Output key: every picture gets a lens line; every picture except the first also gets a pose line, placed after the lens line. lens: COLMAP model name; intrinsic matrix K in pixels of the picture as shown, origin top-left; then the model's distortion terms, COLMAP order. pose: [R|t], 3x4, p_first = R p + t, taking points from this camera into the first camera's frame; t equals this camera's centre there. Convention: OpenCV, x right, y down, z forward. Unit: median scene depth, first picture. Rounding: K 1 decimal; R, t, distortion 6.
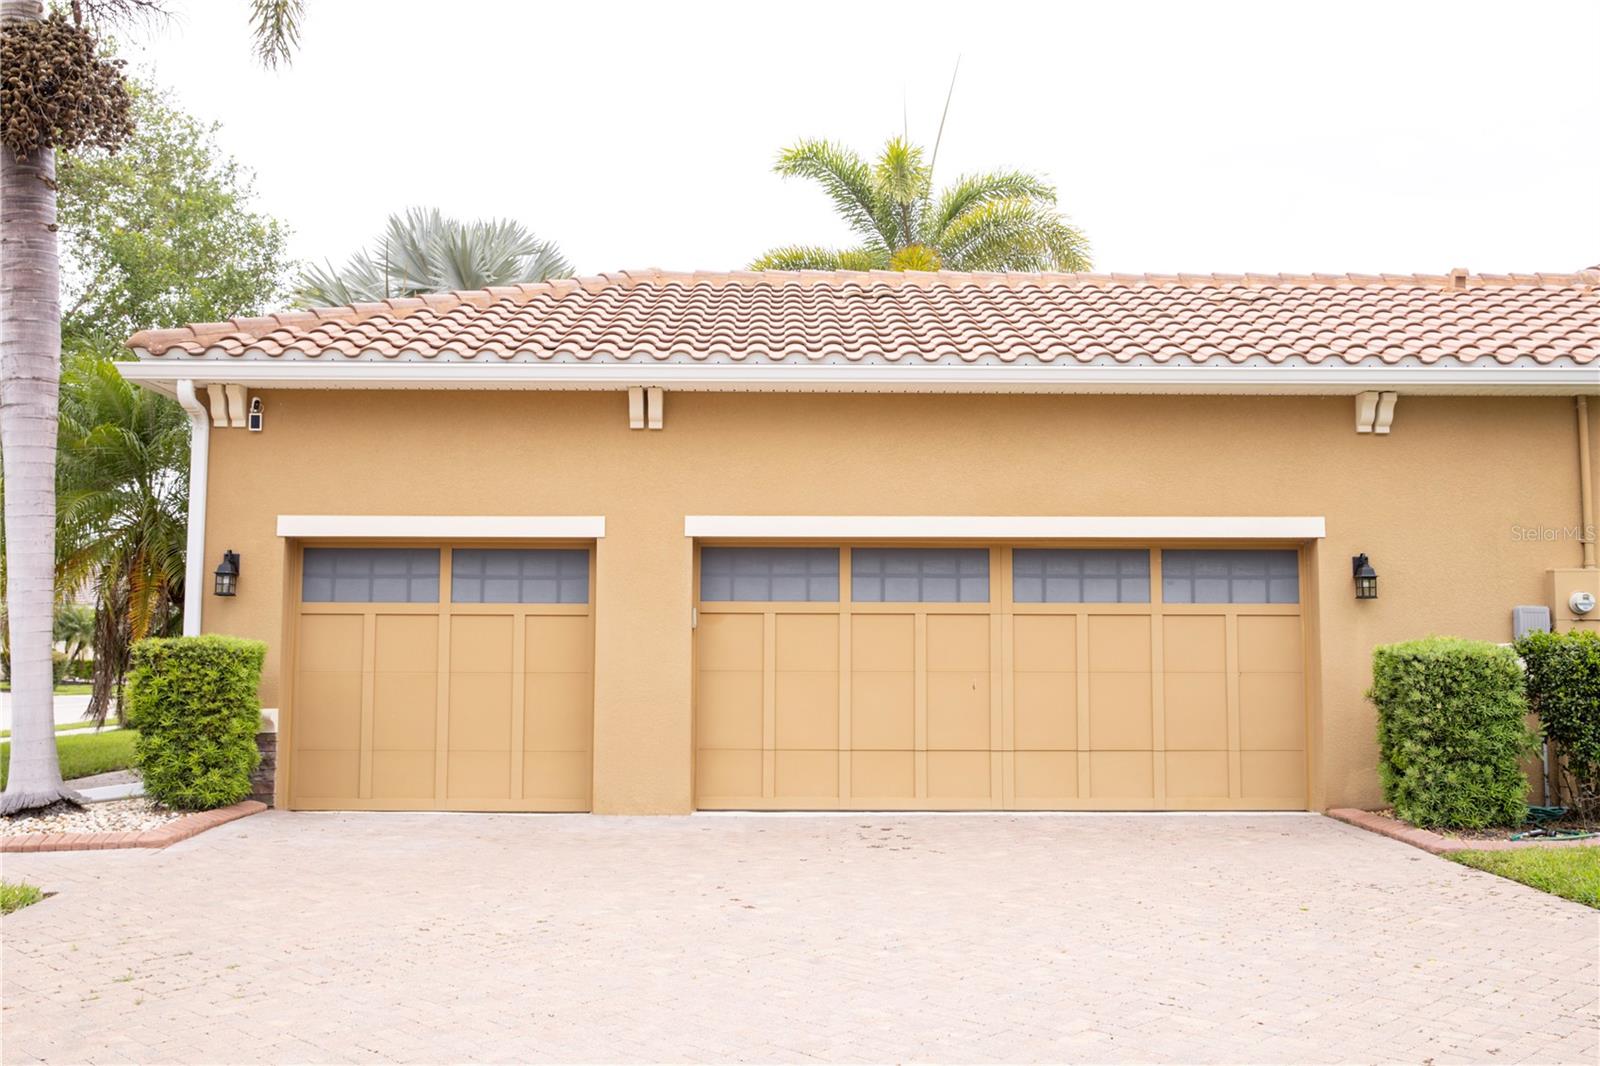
lens RADIAL K [[1462.3, 0, 800.0], [0, 1462.3, 533.0], [0, 0, 1]] dist [0.047885, 0.003289]
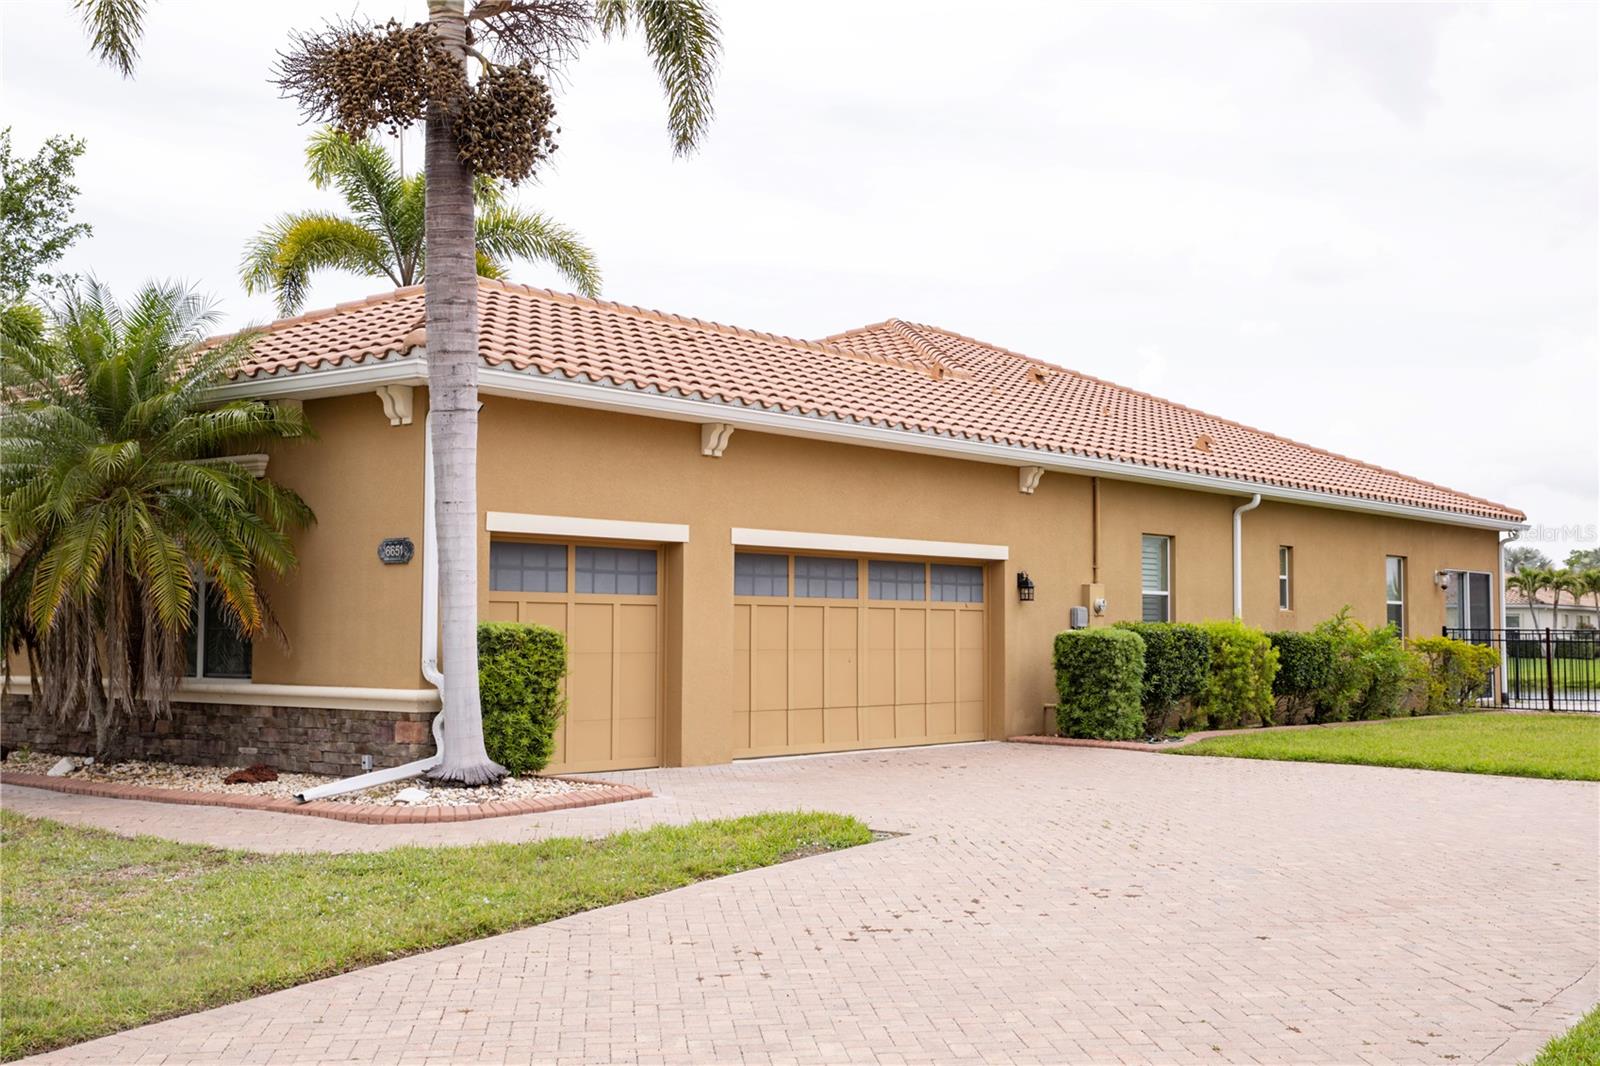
lens RADIAL K [[1776.1, 0, 800.0], [0, 1776.1, 533.0], [0, 0, 1]] dist [0.204782, -0.003406]
pose [[0.670975, 0.042696, 0.740250, -1.143410], [-0.058371, 0.998284, -0.004670, -0.003196], [-0.739179, -0.040076, 0.672316, -0.075341]]
